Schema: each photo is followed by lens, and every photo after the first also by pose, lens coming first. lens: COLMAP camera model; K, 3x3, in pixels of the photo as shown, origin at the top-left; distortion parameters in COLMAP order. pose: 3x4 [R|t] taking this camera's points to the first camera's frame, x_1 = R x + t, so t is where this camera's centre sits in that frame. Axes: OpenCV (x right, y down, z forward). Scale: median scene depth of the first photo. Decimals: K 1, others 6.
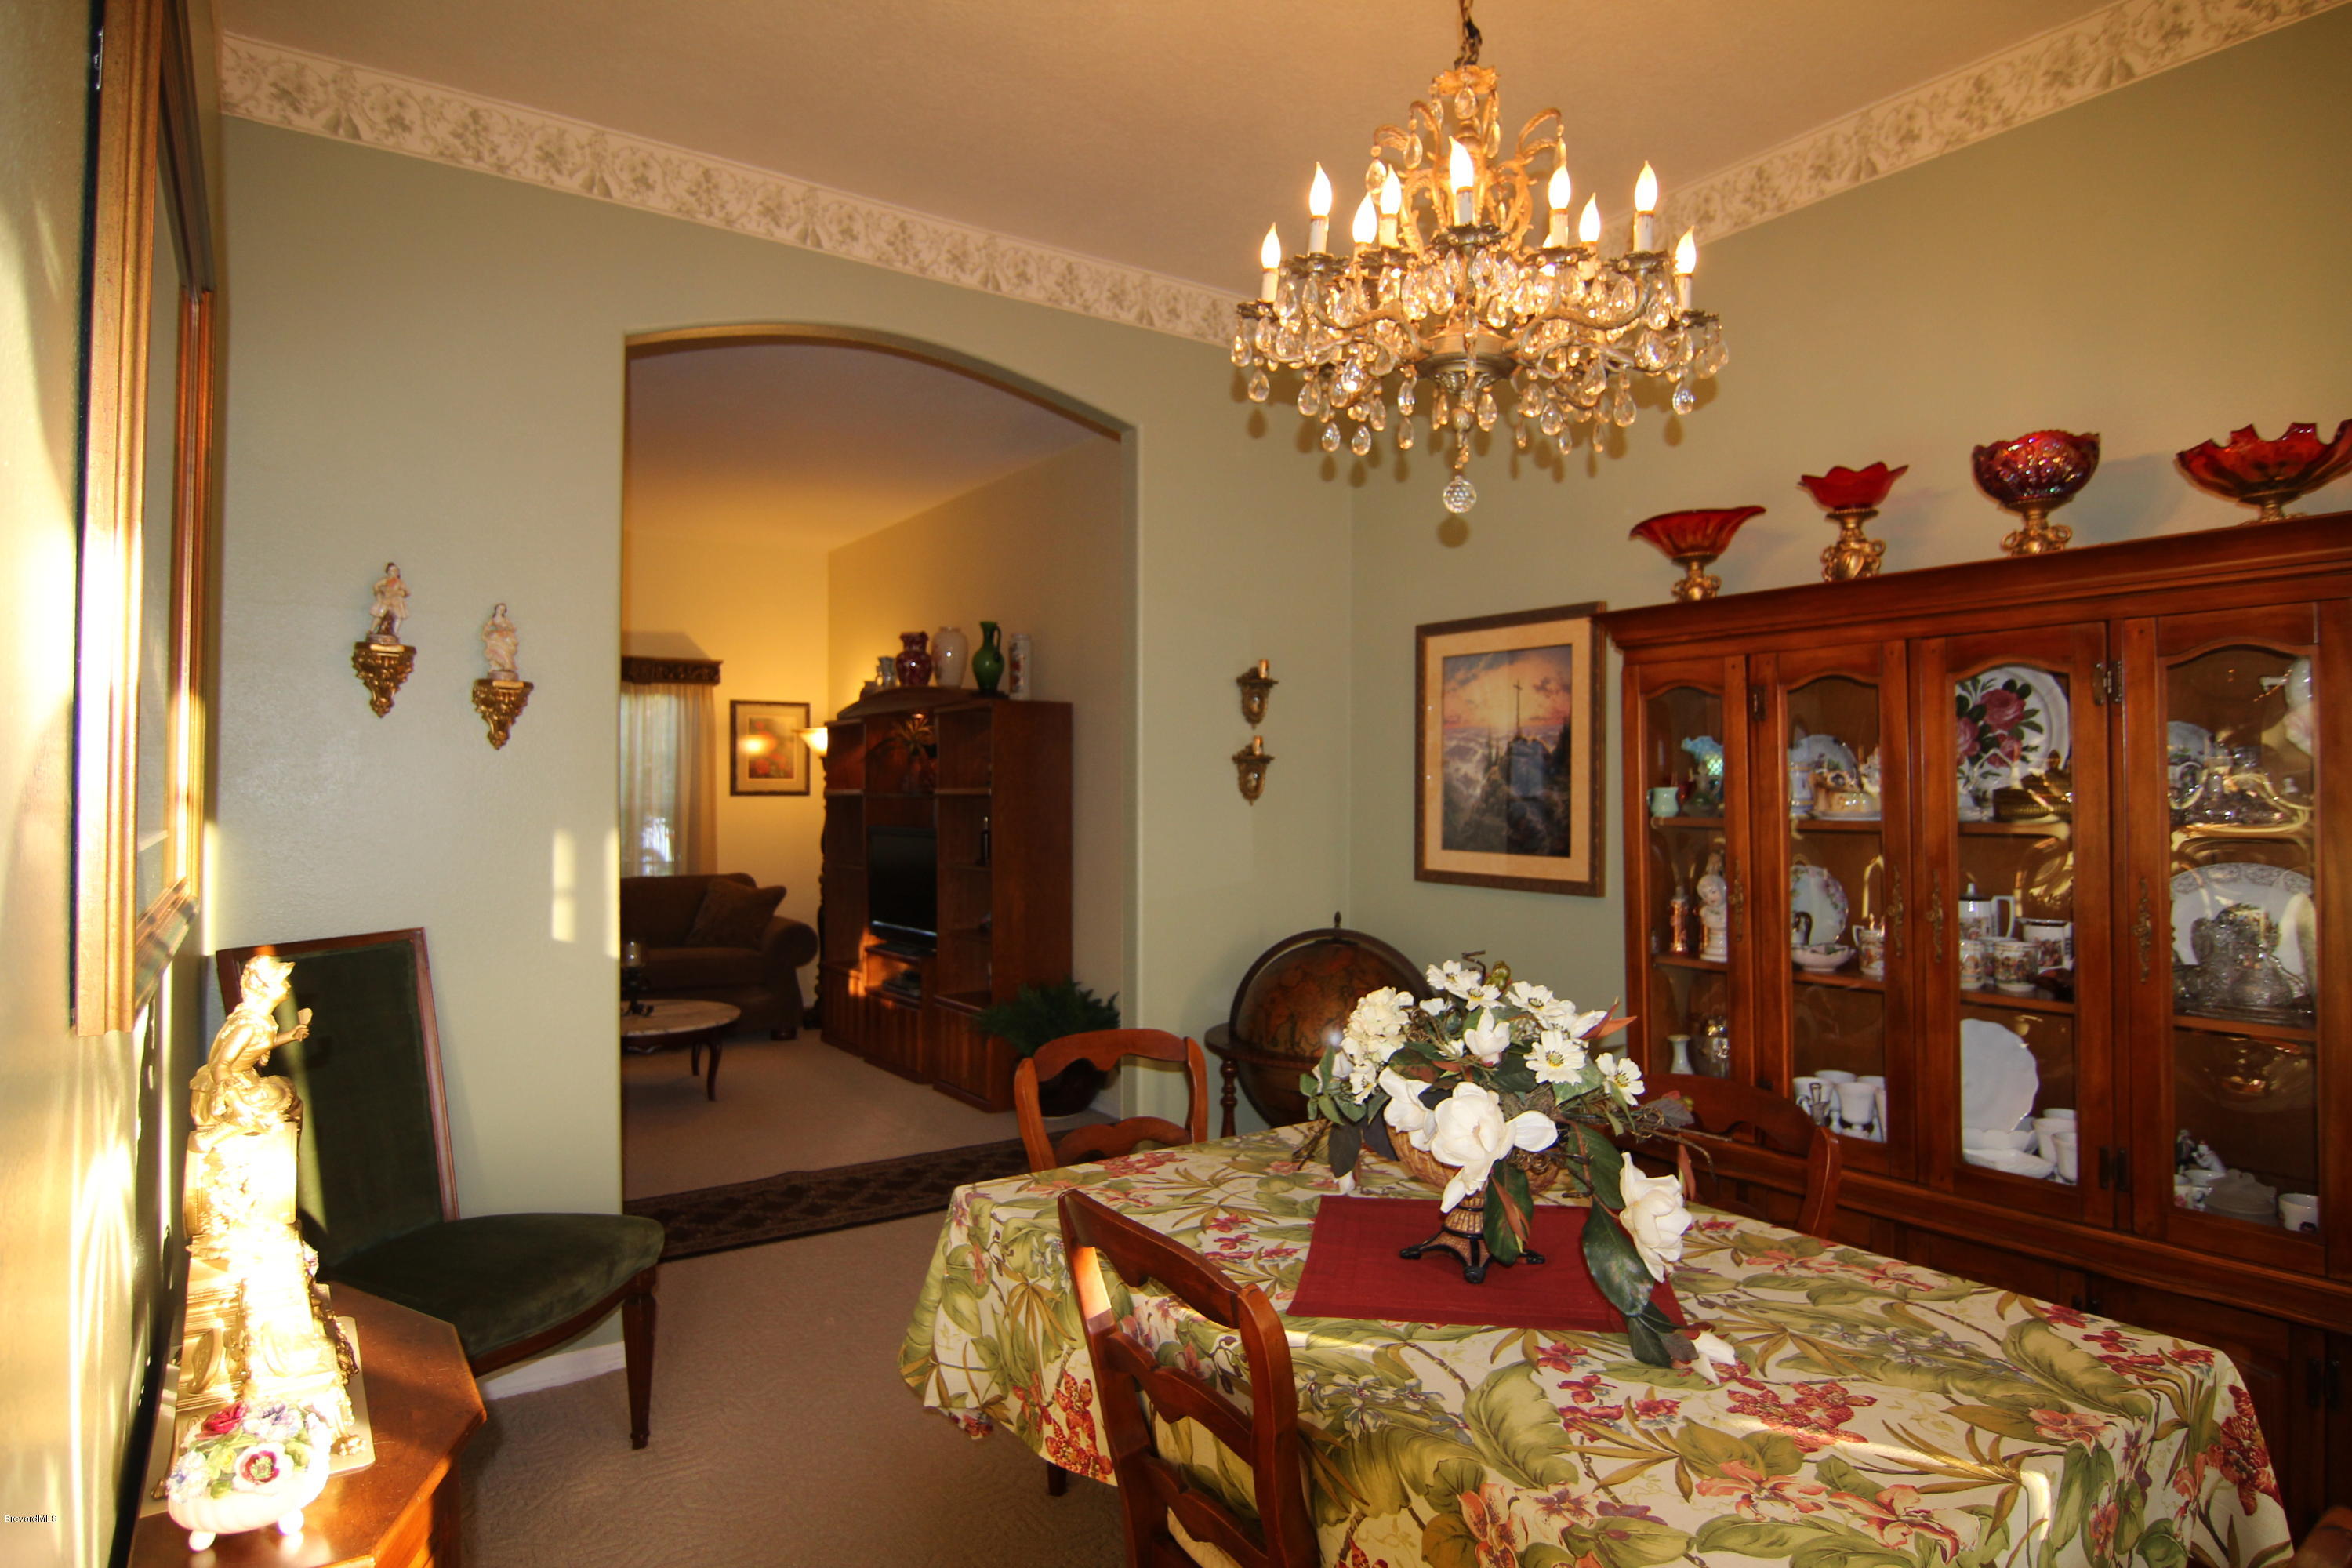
lens RADIAL K [[1324.5, 0, 1176.0], [0, 1324.5, 784.0], [0, 0, 1]] dist [-0.001535, -0.000316]
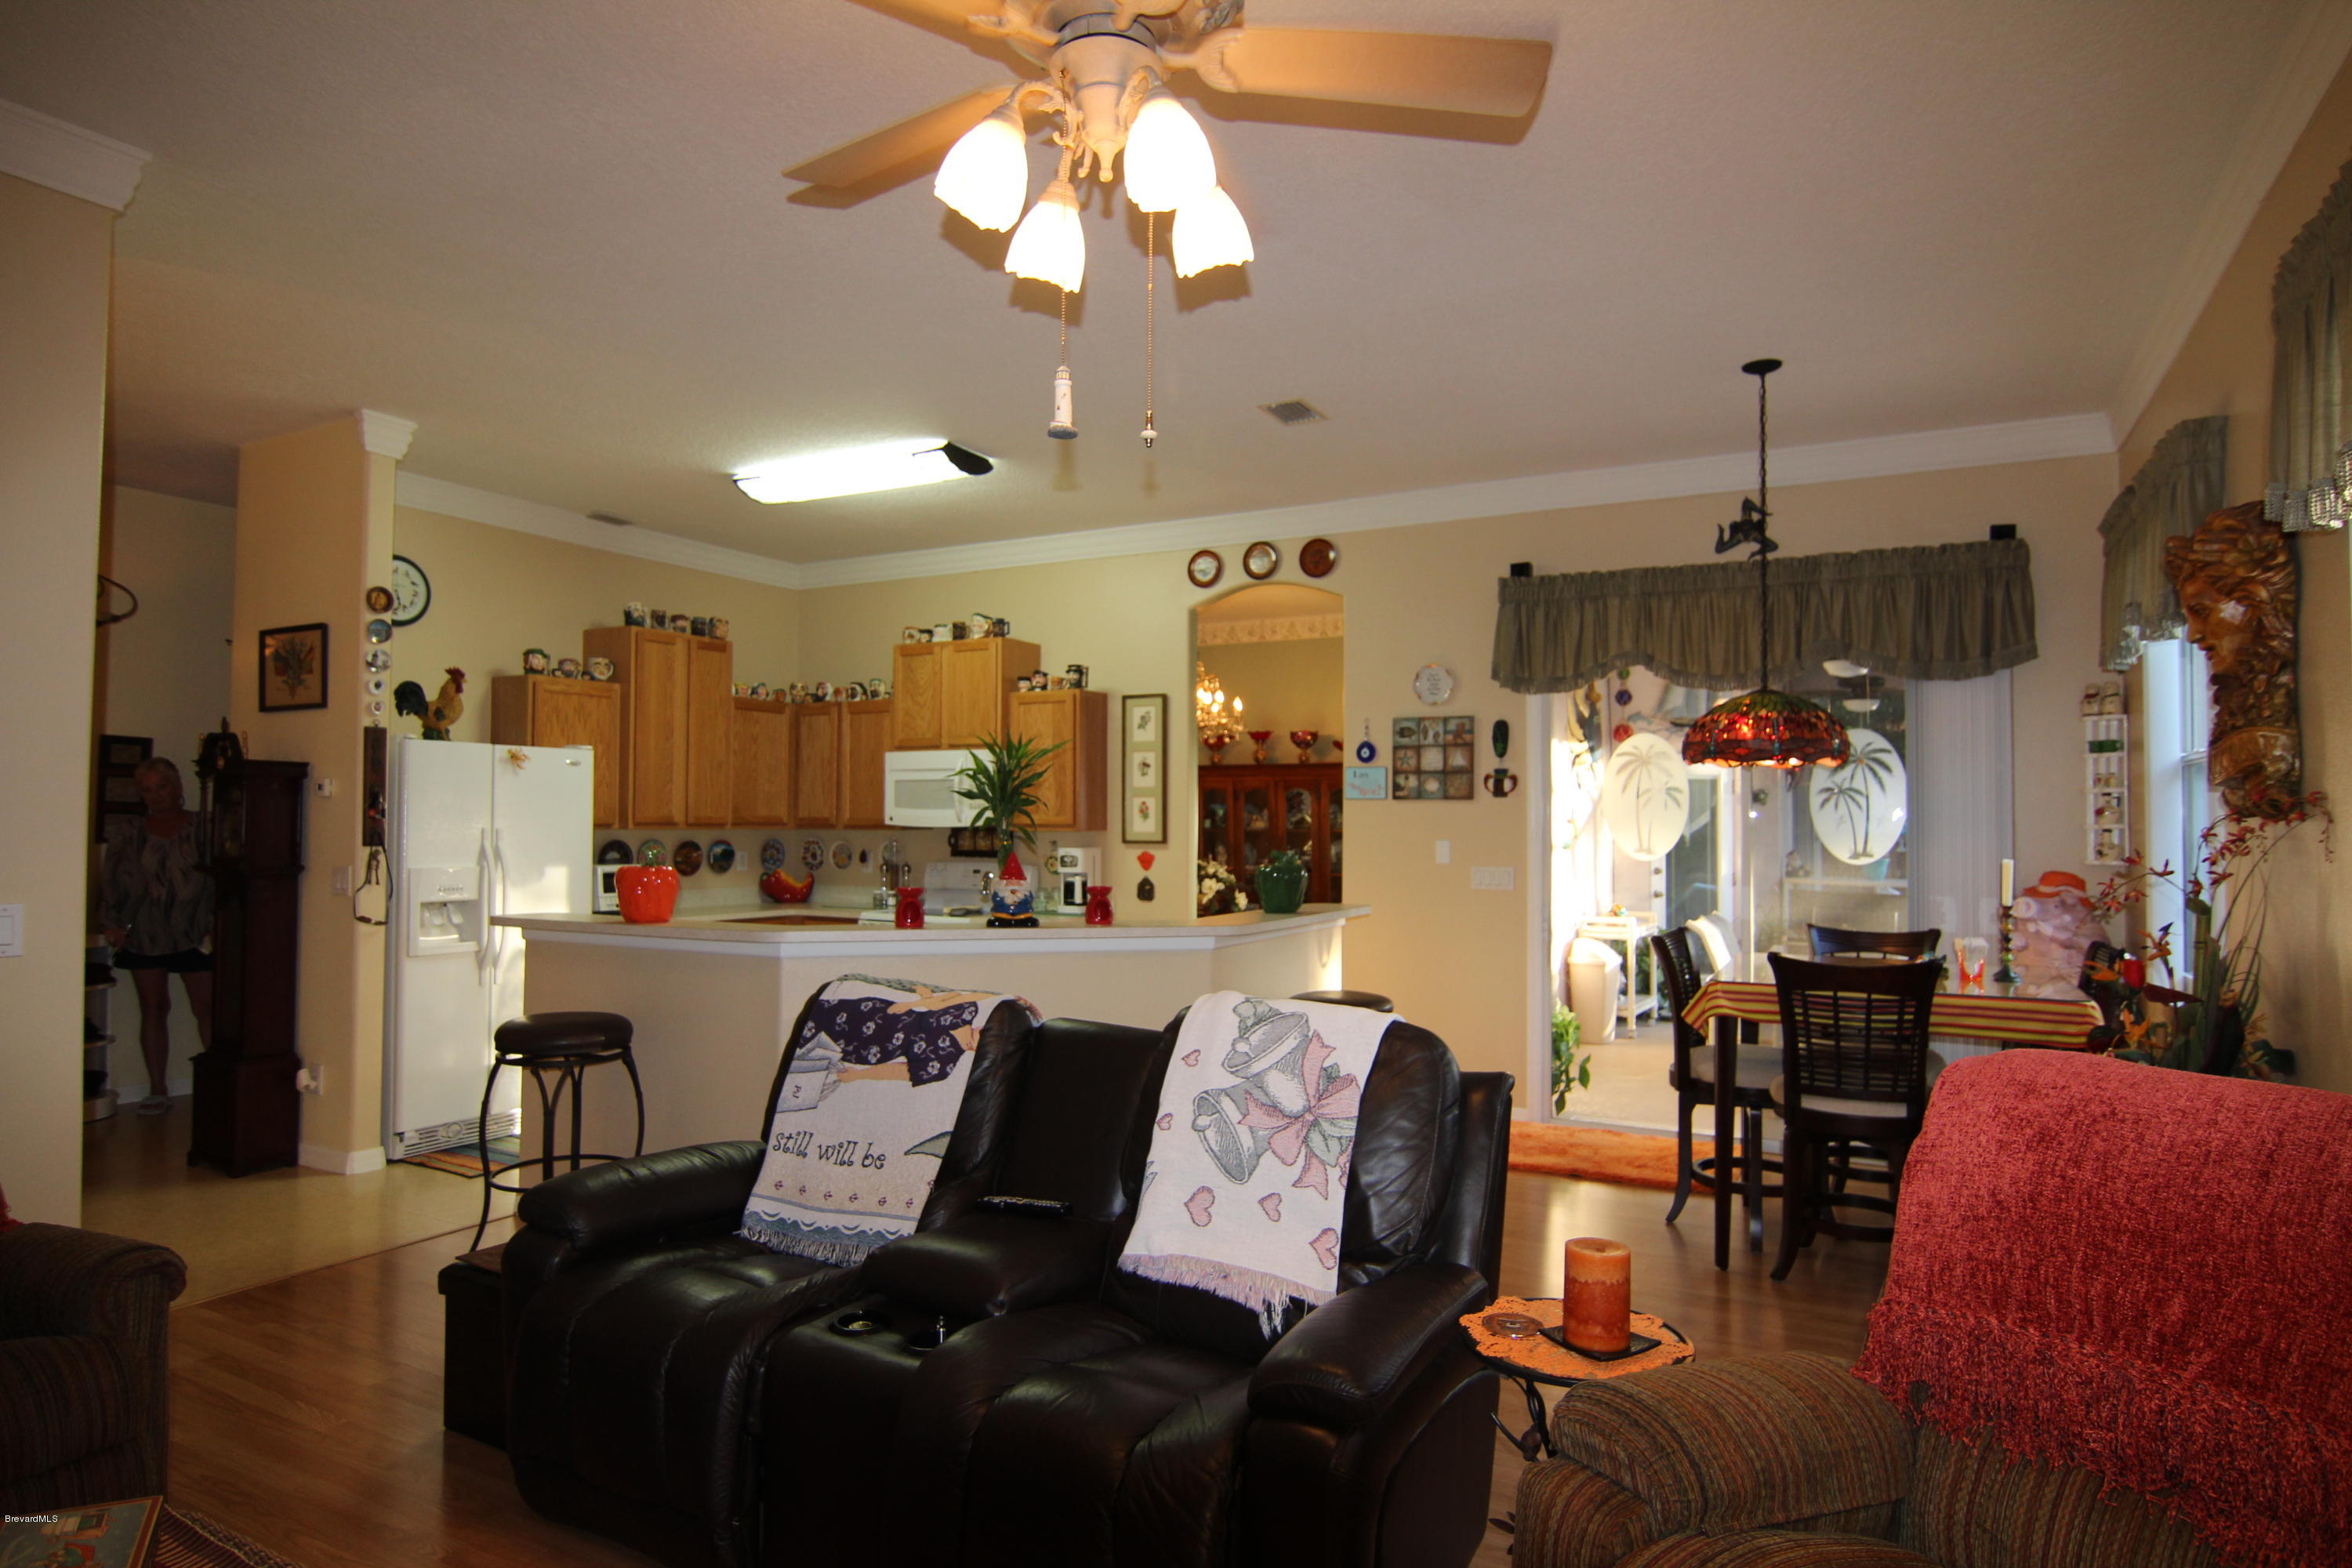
lens RADIAL K [[1330.0, 0, 1185.6], [0, 1330.0, 784.2], [0, 0, 1]] dist [-0.002408, -0.013710]
pose [[0.884866, 0.017175, 0.465529, -1.443924], [-0.008412, 0.999746, -0.020894, -0.017902], [-0.465770, 0.014572, 0.884786, -2.244811]]
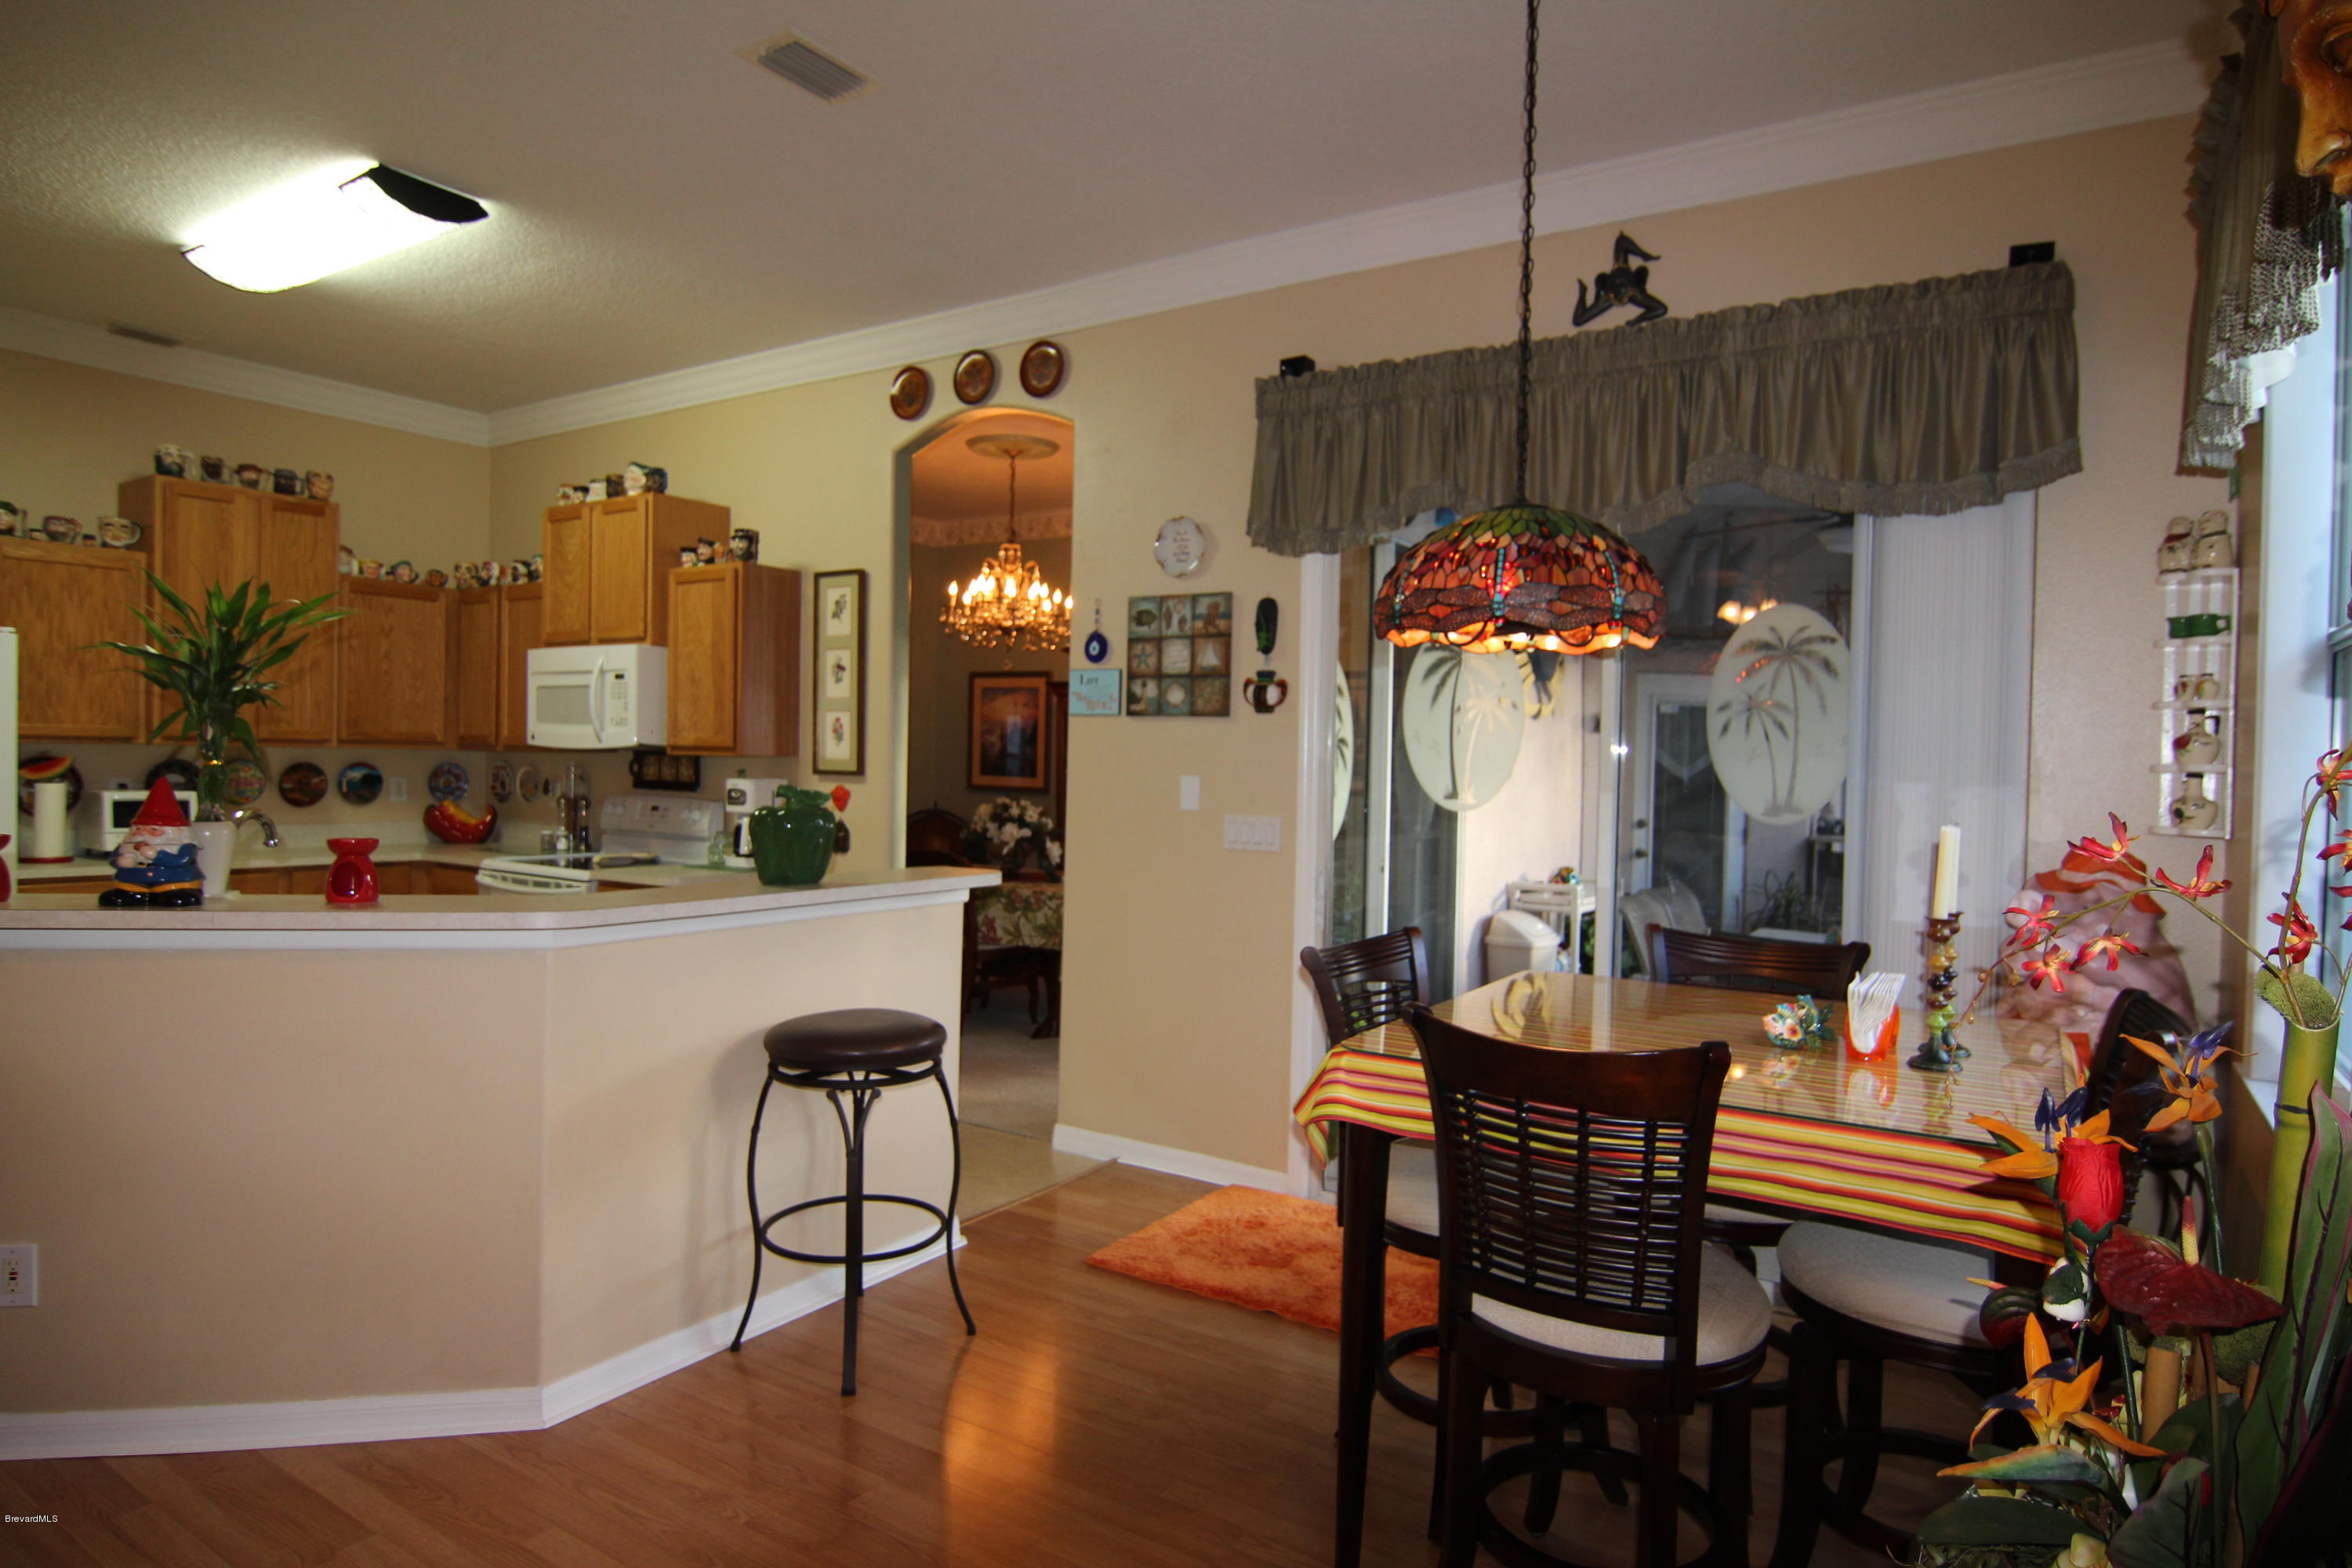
lens RADIAL K [[1342.0, 0, 1184.6], [0, 1342.0, 783.6], [0, 0, 1]] dist [-0.000699, -0.013108]
pose [[0.922076, 0.011530, 0.386837, -0.544083], [-0.023389, 0.999389, 0.025962, -0.003764], [-0.386301, -0.032987, 0.921783, -1.854403]]
